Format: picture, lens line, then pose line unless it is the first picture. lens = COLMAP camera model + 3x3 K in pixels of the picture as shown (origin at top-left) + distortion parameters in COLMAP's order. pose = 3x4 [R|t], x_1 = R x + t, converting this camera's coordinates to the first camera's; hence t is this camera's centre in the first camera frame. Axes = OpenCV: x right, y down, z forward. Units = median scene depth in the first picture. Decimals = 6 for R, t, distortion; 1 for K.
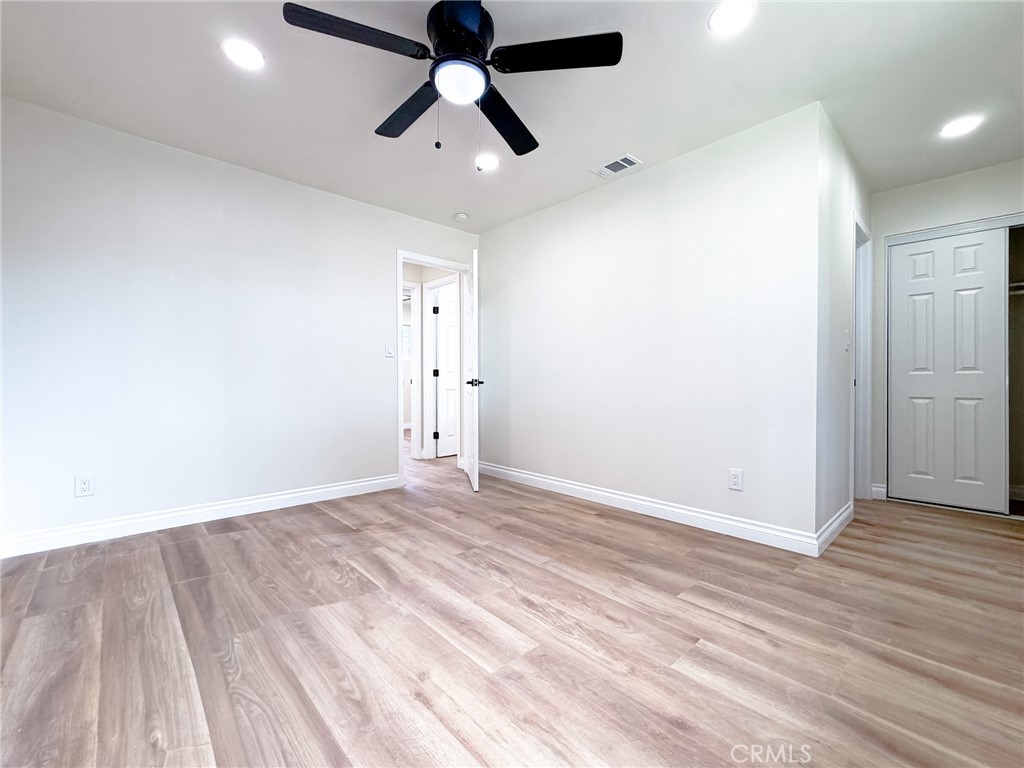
lens RADIAL K [[423.7, 0, 516.1], [0, 423.7, 385.0], [0, 0, 1]] dist [-0.000124, -0.000046]
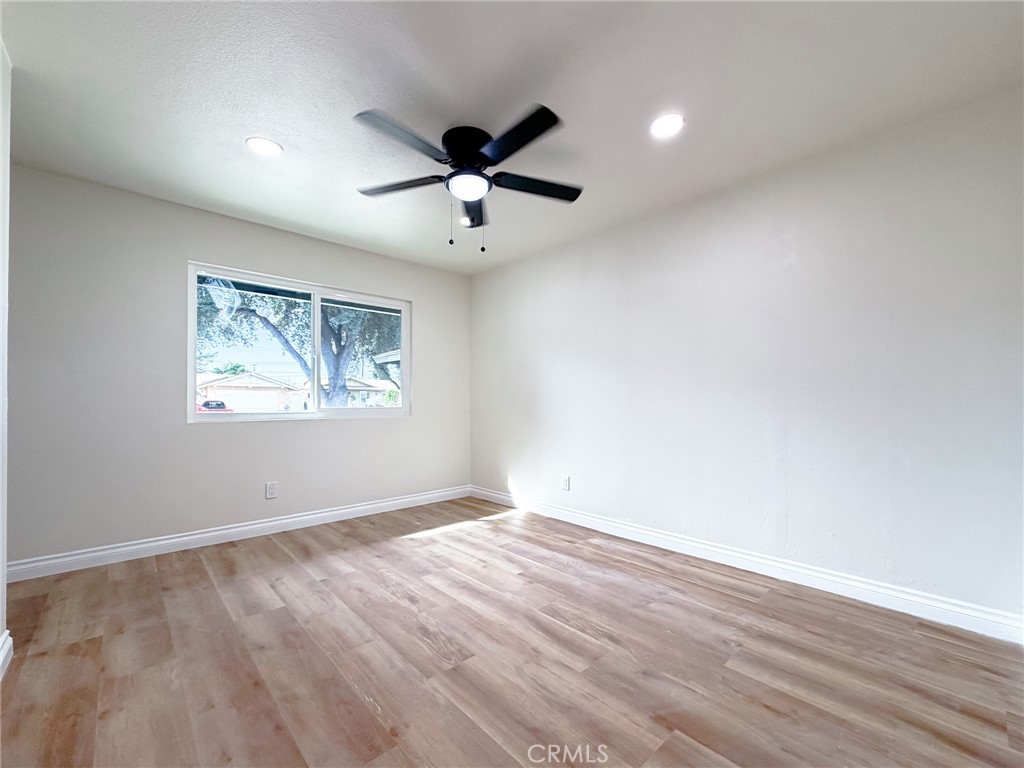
lens RADIAL K [[423.7, 0, 516.1], [0, 423.7, 385.0], [0, 0, 1]] dist [-0.000124, -0.000046]
pose [[-0.999976, -0.002027, 0.006692, -0.241896], [-0.002226, 0.999550, -0.029917, -0.076070], [-0.006629, -0.029931, -0.999530, 1.932725]]
